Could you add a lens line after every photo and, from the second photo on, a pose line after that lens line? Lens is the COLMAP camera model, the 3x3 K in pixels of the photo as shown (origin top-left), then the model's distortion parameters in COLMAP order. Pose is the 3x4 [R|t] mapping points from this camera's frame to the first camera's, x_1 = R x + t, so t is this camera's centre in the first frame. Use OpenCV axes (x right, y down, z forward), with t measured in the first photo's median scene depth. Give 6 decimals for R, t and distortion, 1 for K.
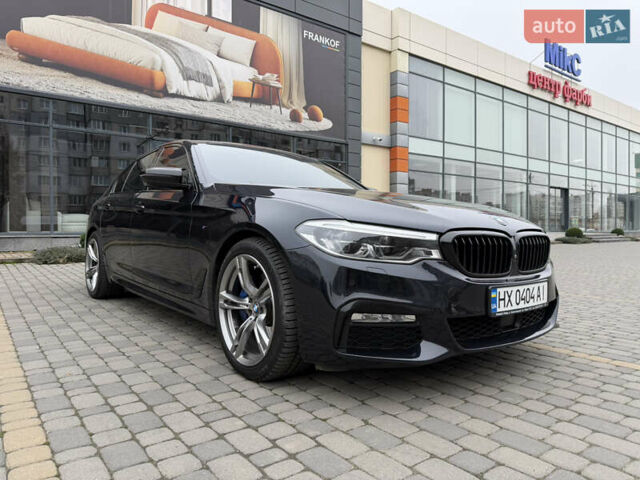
lens RADIAL K [[450.2, 0, 321.2], [0, 450.2, 240.5], [0, 0, 1]] dist [0.022701, -0.037456]
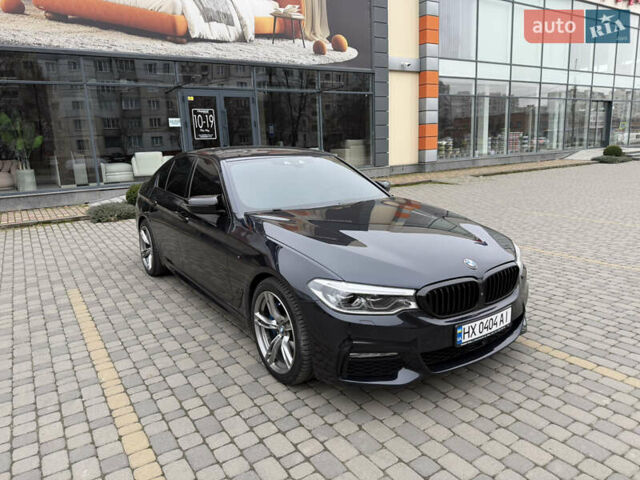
lens RADIAL K [[449.8, 0, 320.5], [0, 449.8, 240.1], [0, 0, 1]] dist [0.017251, -0.030758]
pose [[0.996645, -0.024460, -0.078107, 0.014130], [0.038824, 0.981388, 0.188069, -0.064676], [0.072053, -0.190471, 0.979045, -0.042573]]
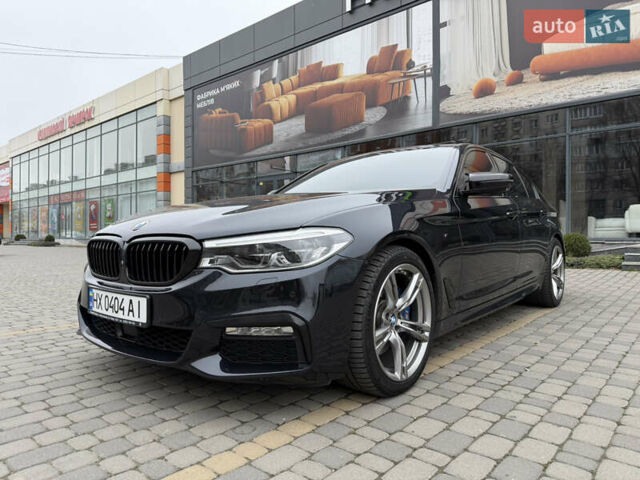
lens RADIAL K [[449.3, 0, 318.2], [0, 449.3, 241.2], [0, 0, 1]] dist [0.039251, -0.063649]
pose [[0.206620, 0.006214, -0.978401, 0.253485], [-0.017635, 0.999841, 0.002626, -0.003392], [0.978262, 0.016712, 0.206697, 0.211093]]
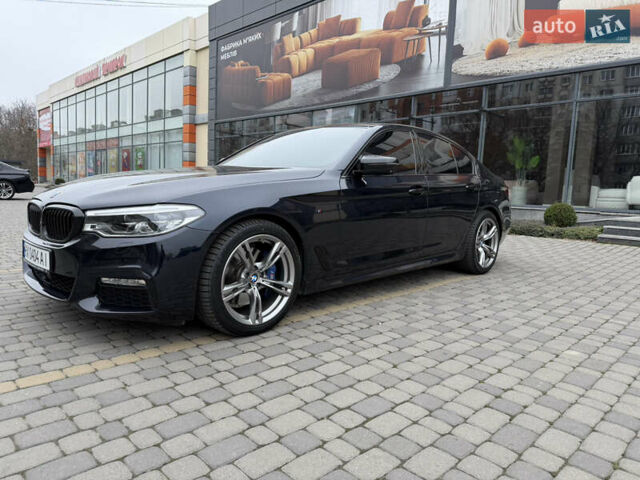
lens RADIAL K [[450.2, 0, 321.2], [0, 450.2, 240.5], [0, 0, 1]] dist [0.022701, -0.037456]
pose [[0.134067, 0.112643, -0.984549, 0.307107], [-0.058155, 0.992701, 0.105656, -0.016210], [0.989264, 0.043091, 0.139639, 0.278537]]
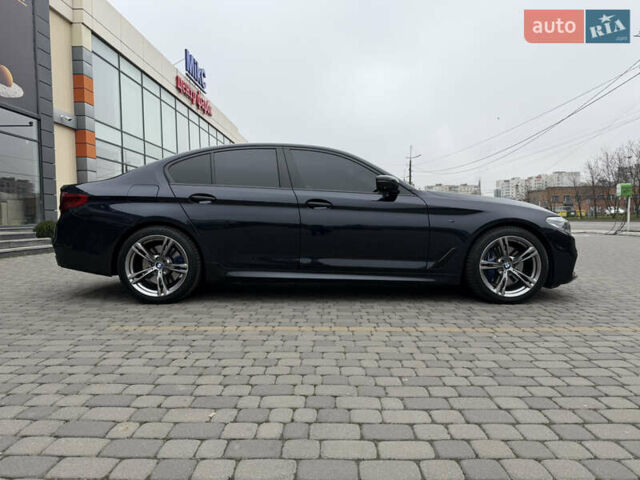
lens RADIAL K [[449.5, 0, 320.7], [0, 449.5, 239.3], [0, 0, 1]] dist [0.026427, -0.039607]
pose [[0.623472, -0.036313, 0.781002, -0.383337], [0.021712, 0.999340, 0.029132, -0.004617], [-0.781544, -0.001206, 0.623848, 0.083039]]
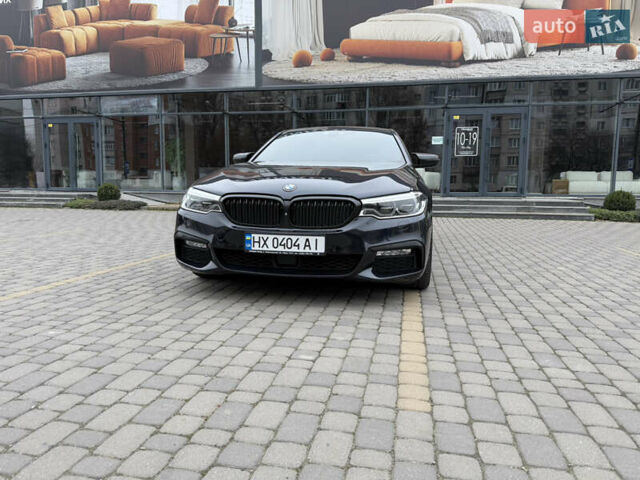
lens RADIAL K [[450.2, 0, 321.2], [0, 450.2, 240.5], [0, 0, 1]] dist [0.022701, -0.037456]
pose [[0.663064, 0.088649, -0.743295, 0.265108], [-0.023703, 0.994951, 0.097518, -0.003523], [0.748187, -0.047042, 0.661818, 0.031198]]
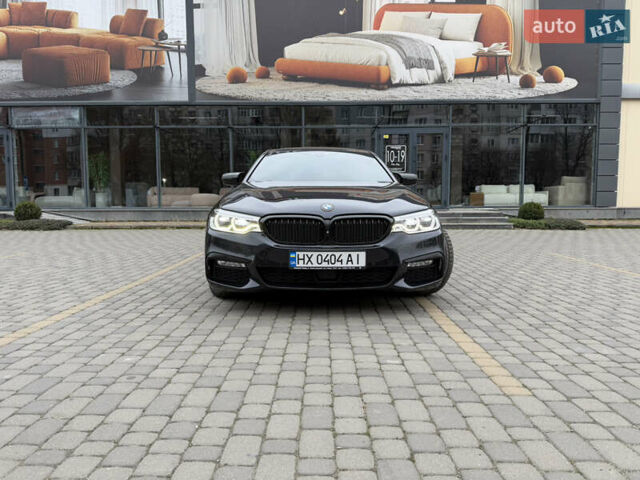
lens RADIAL K [[449.9, 0, 322.4], [0, 449.9, 237.8], [0, 0, 1]] dist [0.024888, -0.036080]
pose [[0.797031, 0.041475, -0.602513, 0.226563], [-0.006678, 0.998183, 0.059877, -0.005897], [0.603902, -0.043700, 0.795860, -0.029812]]
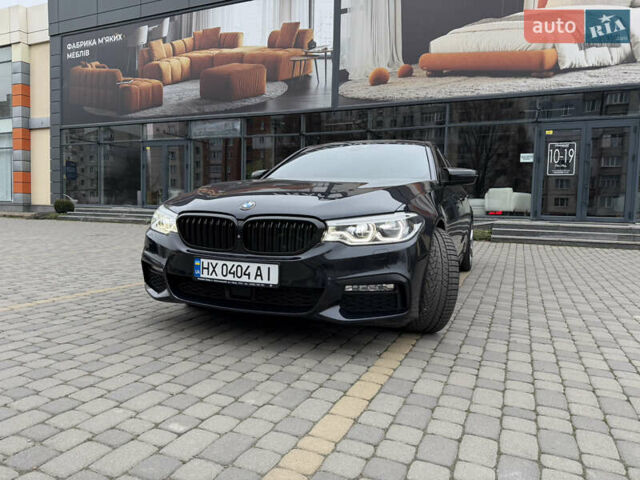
lens RADIAL K [[449.5, 0, 320.7], [0, 449.5, 239.3], [0, 0, 1]] dist [0.026427, -0.039607]
pose [[0.487209, 0.068581, -0.870588, 0.266771], [-0.040919, 0.997609, 0.055688, -0.005157], [0.872326, 0.008492, 0.488851, 0.109159]]
